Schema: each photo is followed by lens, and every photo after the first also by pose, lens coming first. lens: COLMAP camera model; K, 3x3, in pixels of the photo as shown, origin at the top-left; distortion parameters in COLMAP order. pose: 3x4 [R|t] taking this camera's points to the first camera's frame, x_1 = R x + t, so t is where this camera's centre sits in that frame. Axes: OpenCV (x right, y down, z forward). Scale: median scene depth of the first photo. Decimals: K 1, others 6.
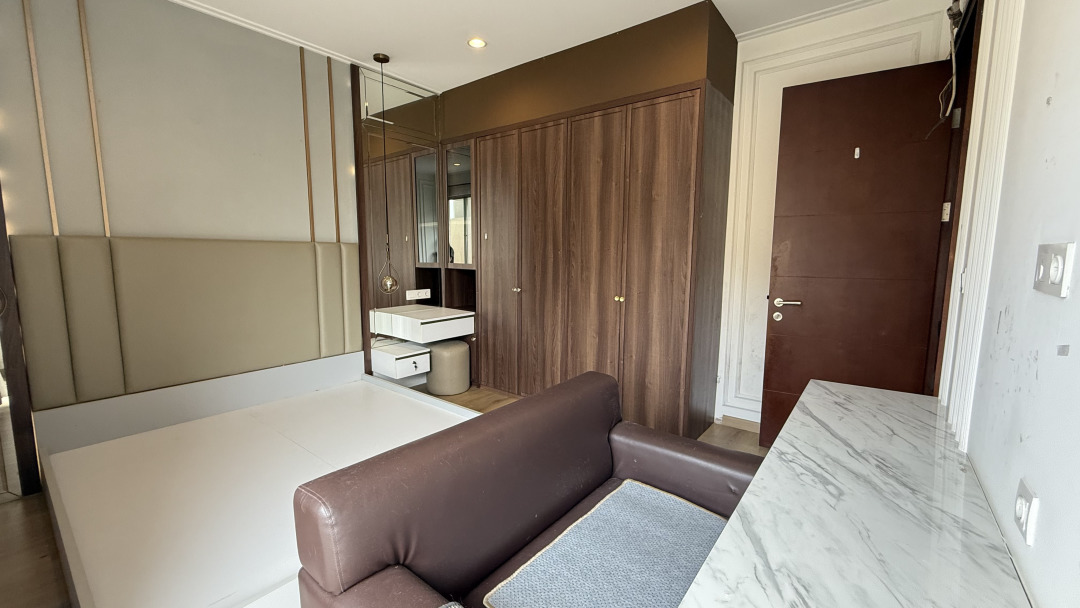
lens RADIAL K [[429.9, 0, 540.0], [0, 429.9, 304.0], [0, 0, 1]] dist [0.000862, -0.000012]
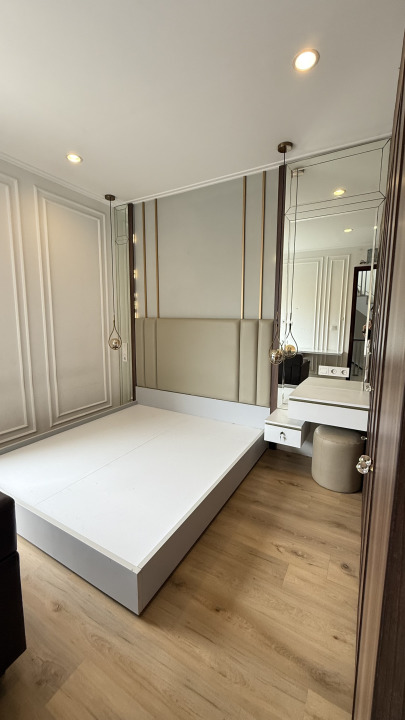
lens RADIAL K [[286.6, 0, 202.5], [0, 286.6, 360.0], [0, 0, 1]] dist [0.000862, -0.000012]
pose [[0.143516, 0.134442, -0.980474, 0.367236], [-0.125088, 0.985248, 0.116787, -0.102937], [0.981711, 0.105885, 0.158216, 0.724657]]
